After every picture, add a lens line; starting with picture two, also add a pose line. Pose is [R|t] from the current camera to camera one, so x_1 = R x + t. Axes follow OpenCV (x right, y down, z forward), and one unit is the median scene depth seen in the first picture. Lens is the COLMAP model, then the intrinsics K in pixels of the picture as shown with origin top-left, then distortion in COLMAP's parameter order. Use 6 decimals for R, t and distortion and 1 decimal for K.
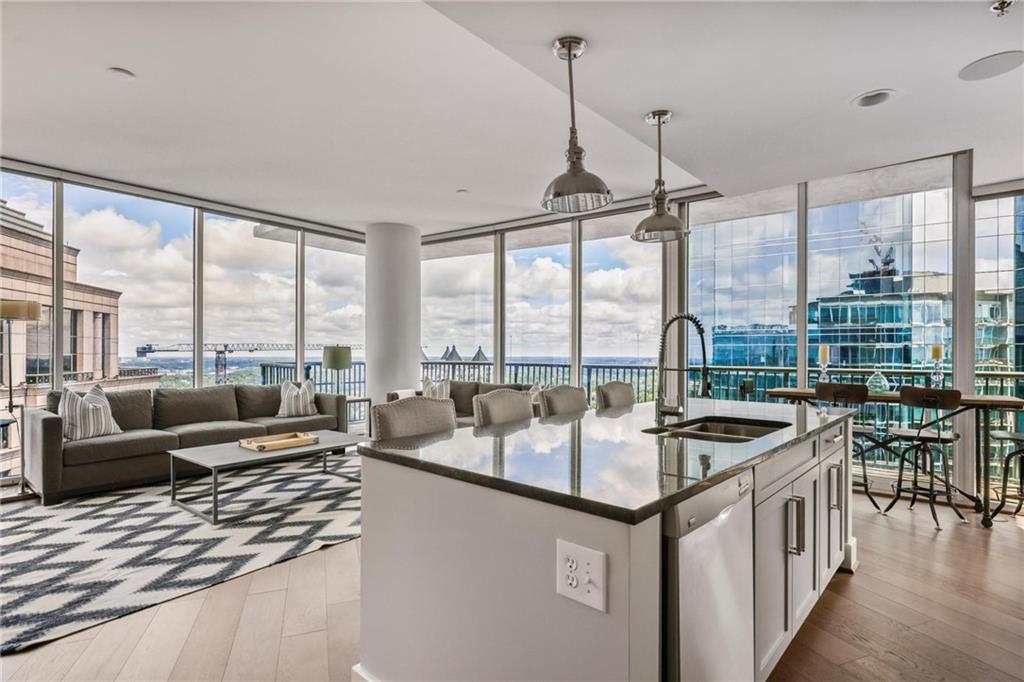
lens RADIAL K [[501.6, 0, 522.4], [0, 501.6, 348.7], [0, 0, 1]] dist [-0.000410, 0.000687]
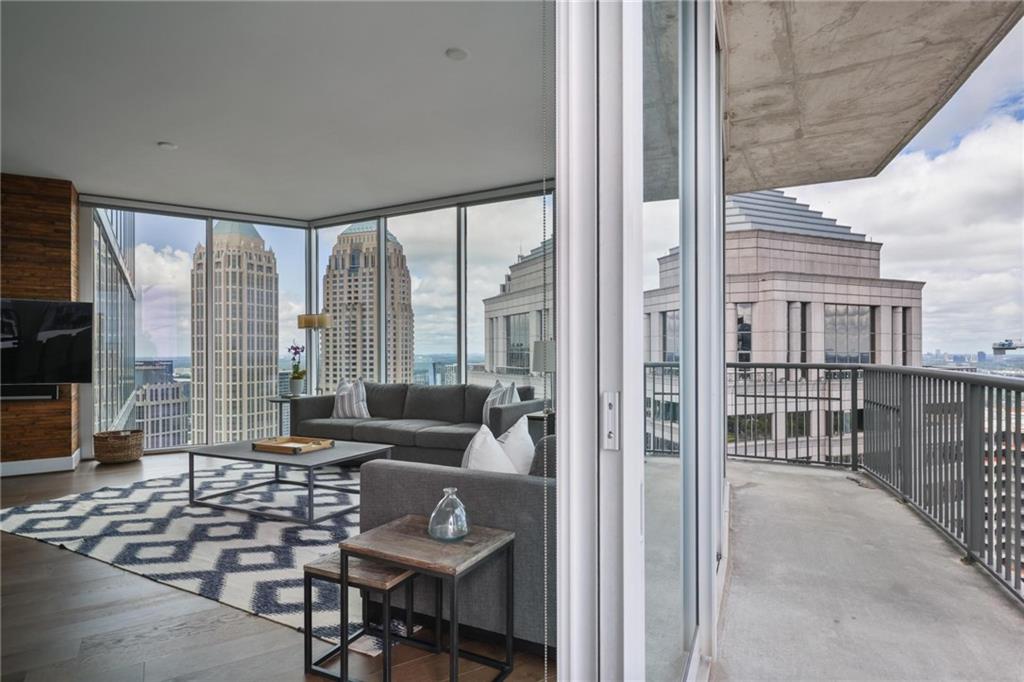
lens RADIAL K [[562.9, 0, 517.0], [0, 562.9, 350.2], [0, 0, 1]] dist [-0.001481, -0.002476]
pose [[0.195004, -0.004193, -0.980793, 0.432024], [0.013885, 0.999902, -0.001514, 0.009929], [0.980704, -0.013323, 0.195043, 0.836068]]
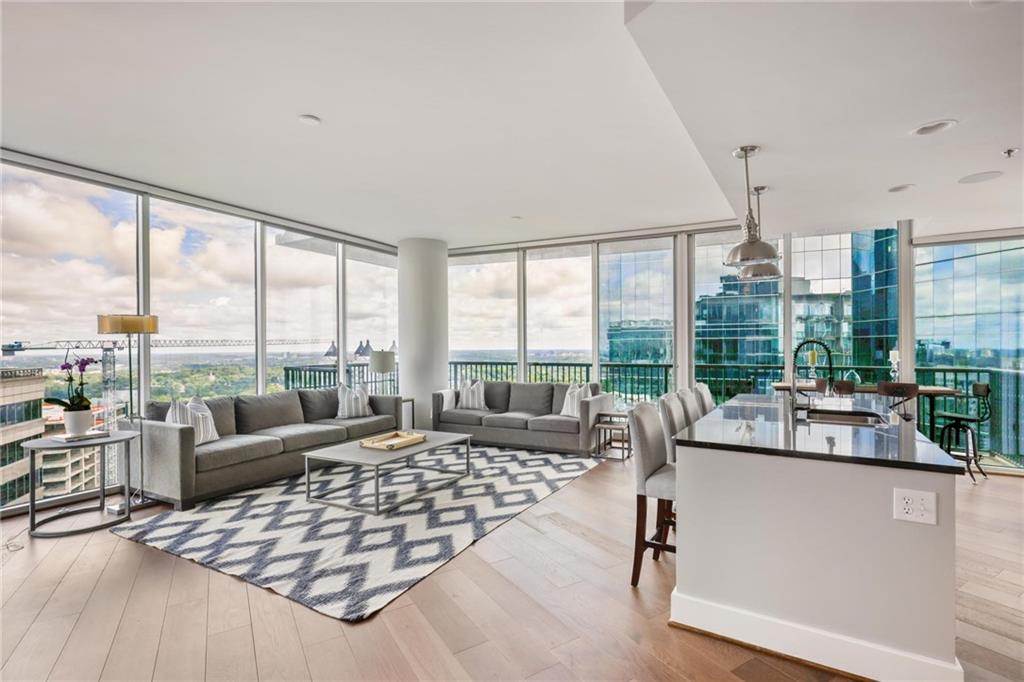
lens RADIAL K [[477.6, 0, 518.7], [0, 477.6, 344.7], [0, 0, 1]] dist [0.003996, -0.000178]
pose [[0.984003, -0.007174, 0.178005, -0.280341], [0.006270, 0.999964, 0.005643, -0.024576], [-0.178039, -0.004437, 0.984013, -0.073986]]
